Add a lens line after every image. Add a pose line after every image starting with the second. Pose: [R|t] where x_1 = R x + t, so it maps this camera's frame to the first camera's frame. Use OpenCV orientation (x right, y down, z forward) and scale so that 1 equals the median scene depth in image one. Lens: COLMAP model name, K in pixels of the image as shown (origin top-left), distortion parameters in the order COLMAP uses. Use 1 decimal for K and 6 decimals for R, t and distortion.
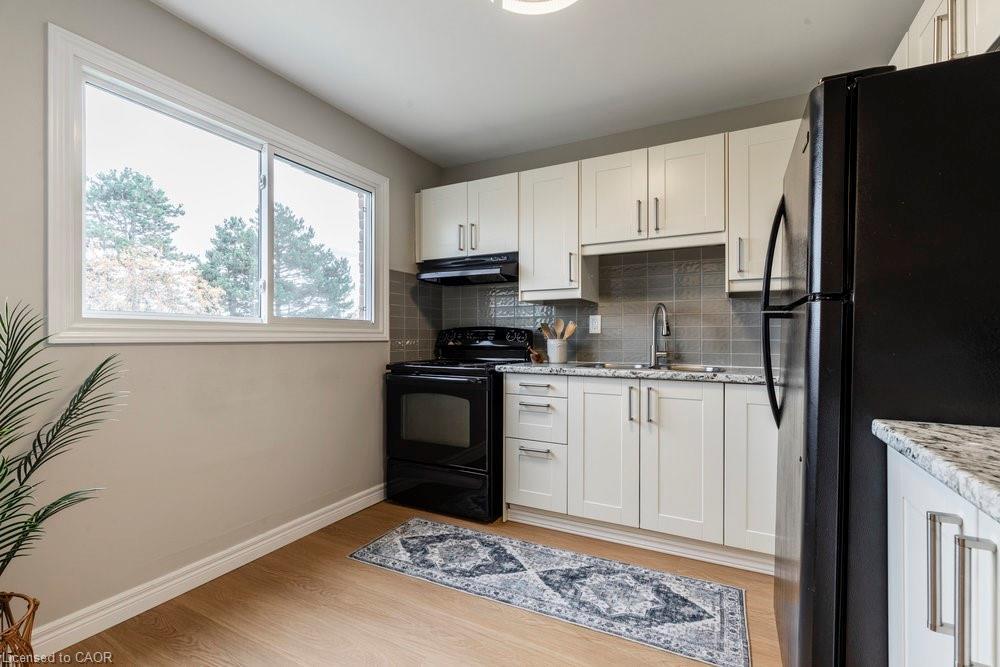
lens RADIAL K [[453.6, 0, 498.2], [0, 453.6, 340.0], [0, 0, 1]] dist [0.000346, 0.000766]
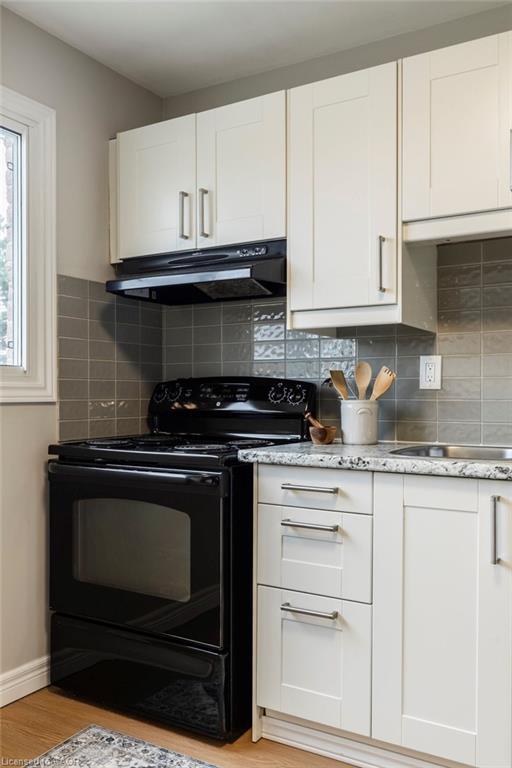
lens RADIAL K [[675.1, 0, 256.2], [0, 675.1, 400.8], [0, 0, 1]] dist [-0.003536, -0.003786]
pose [[0.997941, 0.001330, -0.064119, 0.059680], [-0.000714, 0.999953, 0.009626, -0.008397], [0.064129, -0.009560, 0.997896, 0.190033]]
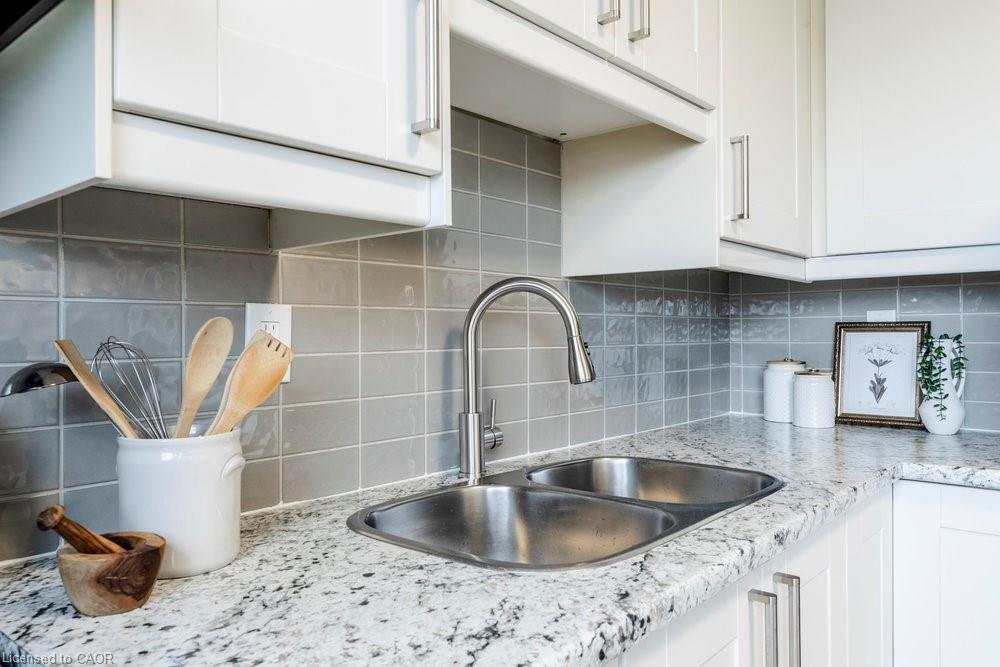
lens RADIAL K [[713.3, 0, 500.0], [0, 713.3, 333.5], [0, 0, 1]] dist [0.017361, 0.001687]
pose [[0.240723, -0.002618, 0.970590, -0.119171], [0.007430, 0.999972, 0.000854, -0.039869], [-0.970565, 0.007006, 0.240736, 0.825036]]
